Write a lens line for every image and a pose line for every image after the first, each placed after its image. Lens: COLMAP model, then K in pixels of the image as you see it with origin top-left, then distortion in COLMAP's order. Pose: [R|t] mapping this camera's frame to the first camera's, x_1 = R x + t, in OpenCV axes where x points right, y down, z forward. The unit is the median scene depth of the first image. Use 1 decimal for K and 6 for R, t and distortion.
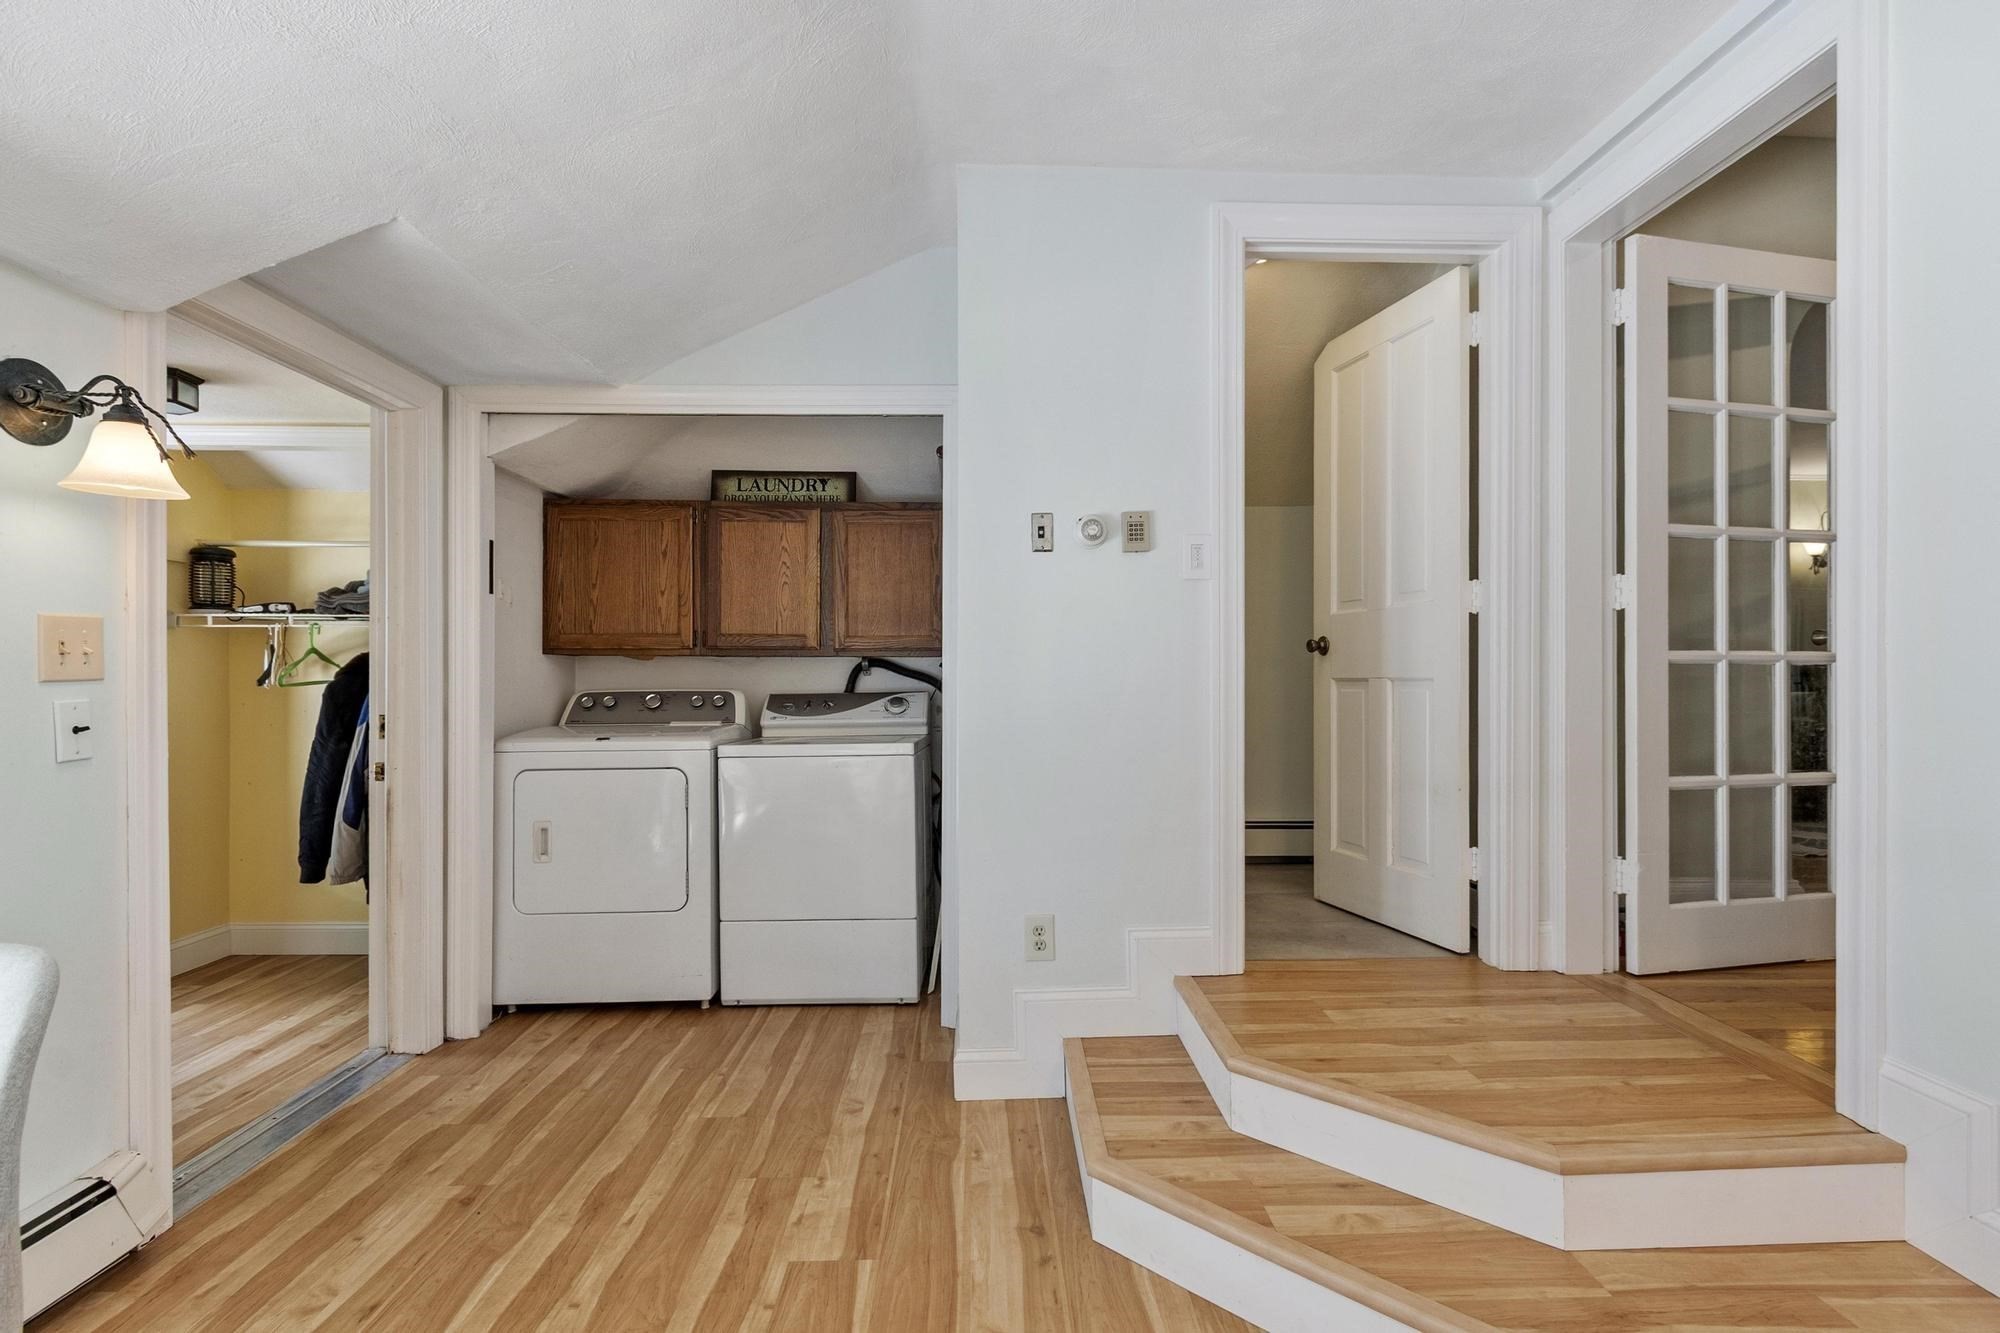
lens RADIAL K [[916.2, 0, 1004.3], [0, 916.2, 670.7], [0, 0, 1]] dist [0.000067, 0.000001]
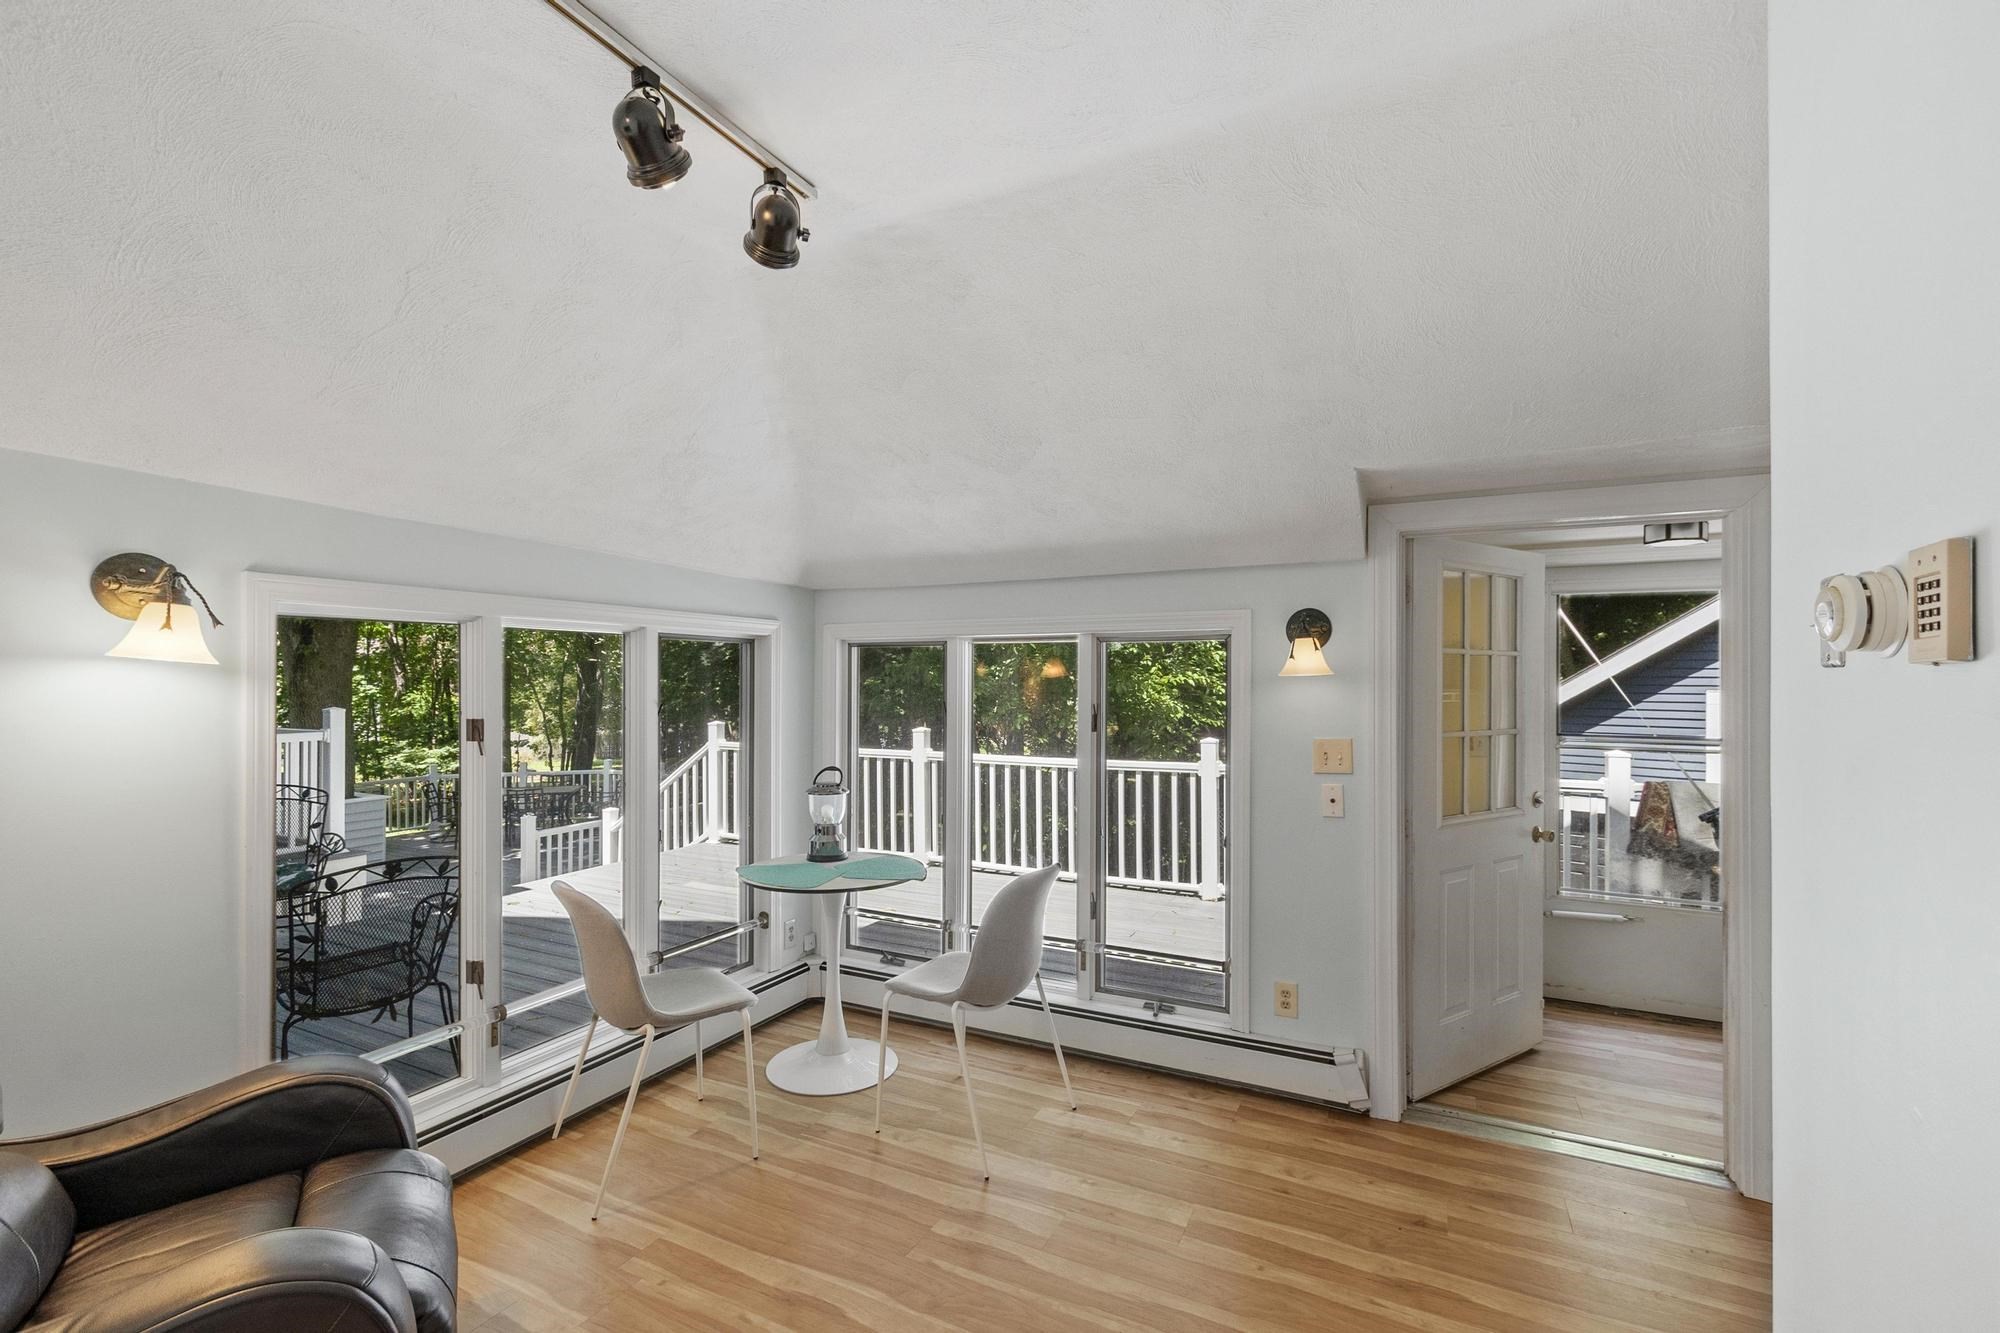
lens RADIAL K [[870.5, 0, 998.7], [0, 870.5, 678.8], [0, 0, 1]] dist [0.002069, 0.000164]
pose [[-0.477962, -0.005756, -0.878362, 0.813201], [0.003897, 0.999955, -0.008673, -0.162512], [0.878372, -0.007568, -0.477918, 1.217257]]
